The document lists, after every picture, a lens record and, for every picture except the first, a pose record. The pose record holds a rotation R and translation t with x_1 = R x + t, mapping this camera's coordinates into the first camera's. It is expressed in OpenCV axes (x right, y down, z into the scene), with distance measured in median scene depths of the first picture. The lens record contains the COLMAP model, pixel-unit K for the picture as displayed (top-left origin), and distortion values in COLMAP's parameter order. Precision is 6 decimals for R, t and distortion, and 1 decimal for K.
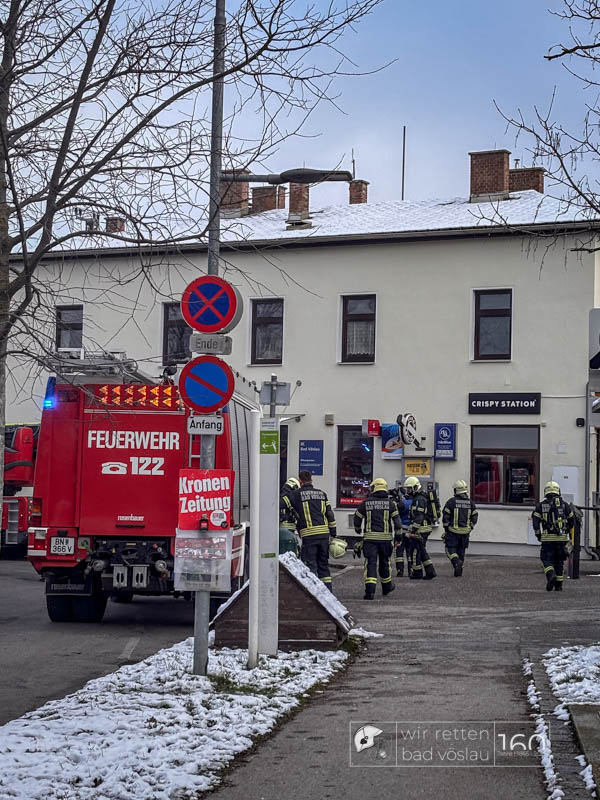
lens RADIAL K [[1227.9, 0, 300.0], [0, 1227.9, 400.0], [0, 0, 1]] dist [0.443064, -1.239951]
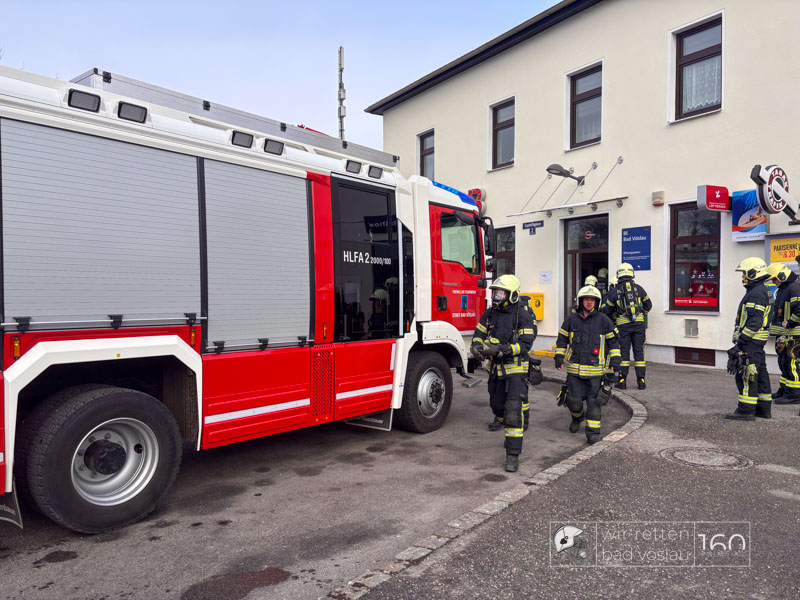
lens RADIAL K [[593.1, 0, 415.1], [0, 593.1, 297.8], [0, 0, 1]] dist [0.046124, -0.006223]
pose [[0.882856, -0.020629, -0.469191, 0.067445], [0.054533, 0.996780, 0.058787, 0.050324], [0.466468, -0.077487, 0.881138, 0.613529]]
